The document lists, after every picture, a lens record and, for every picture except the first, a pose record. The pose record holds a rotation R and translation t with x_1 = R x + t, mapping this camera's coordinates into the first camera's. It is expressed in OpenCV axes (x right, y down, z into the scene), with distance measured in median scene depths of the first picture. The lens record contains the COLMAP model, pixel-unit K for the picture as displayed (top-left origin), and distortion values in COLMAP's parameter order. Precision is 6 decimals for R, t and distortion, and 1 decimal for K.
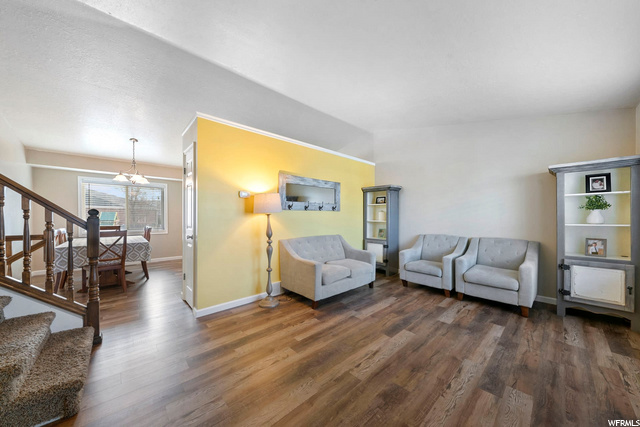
lens RADIAL K [[220.5, 0, 318.7], [0, 220.5, 215.2], [0, 0, 1]] dist [-0.003409, -0.000328]
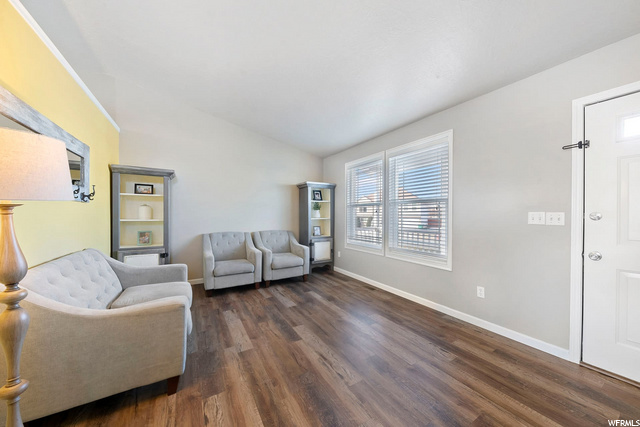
lens RADIAL K [[220.5, 0, 320.3], [0, 220.5, 215.8], [0, 0, 1]] dist [-0.003409, -0.000328]
pose [[0.186241, -0.005651, 0.982488, -0.484485], [-0.008175, 0.999940, 0.007301, 0.008906], [-0.982470, -0.009392, 0.186183, 0.610157]]
